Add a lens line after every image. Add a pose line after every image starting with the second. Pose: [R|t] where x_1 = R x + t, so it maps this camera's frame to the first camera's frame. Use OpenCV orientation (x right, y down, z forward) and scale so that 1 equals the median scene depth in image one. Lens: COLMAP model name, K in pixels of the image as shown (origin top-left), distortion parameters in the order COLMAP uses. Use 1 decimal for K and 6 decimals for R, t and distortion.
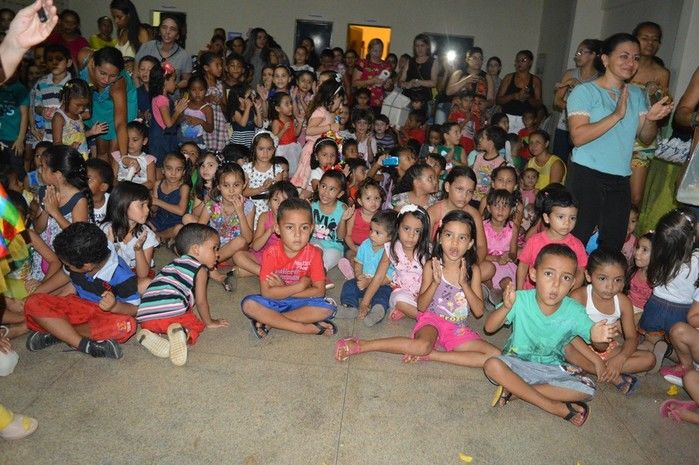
lens RADIAL K [[539.1, 0, 349.5], [0, 539.1, 232.5], [0, 0, 1]] dist [-0.095417, 0.002690]
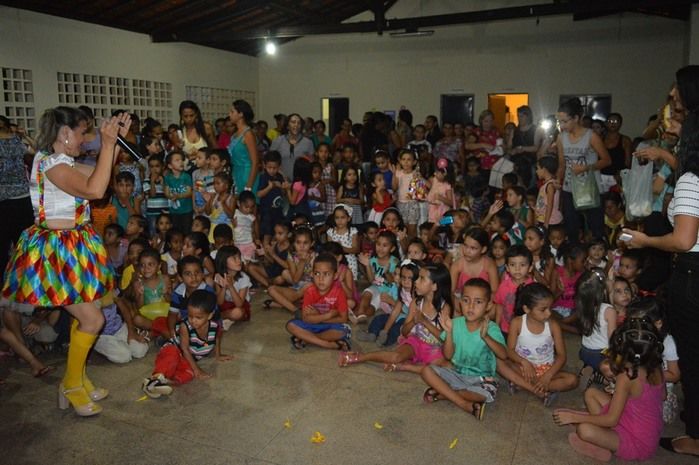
lens RADIAL K [[539.1, 0, 349.5], [0, 539.1, 232.5], [0, 0, 1]] dist [-0.095417, 0.002690]
pose [[0.930857, -0.025679, -0.364481, 0.483964], [-0.013851, 0.994330, -0.105428, 0.031026], [0.365122, 0.103187, 0.925224, -0.324426]]
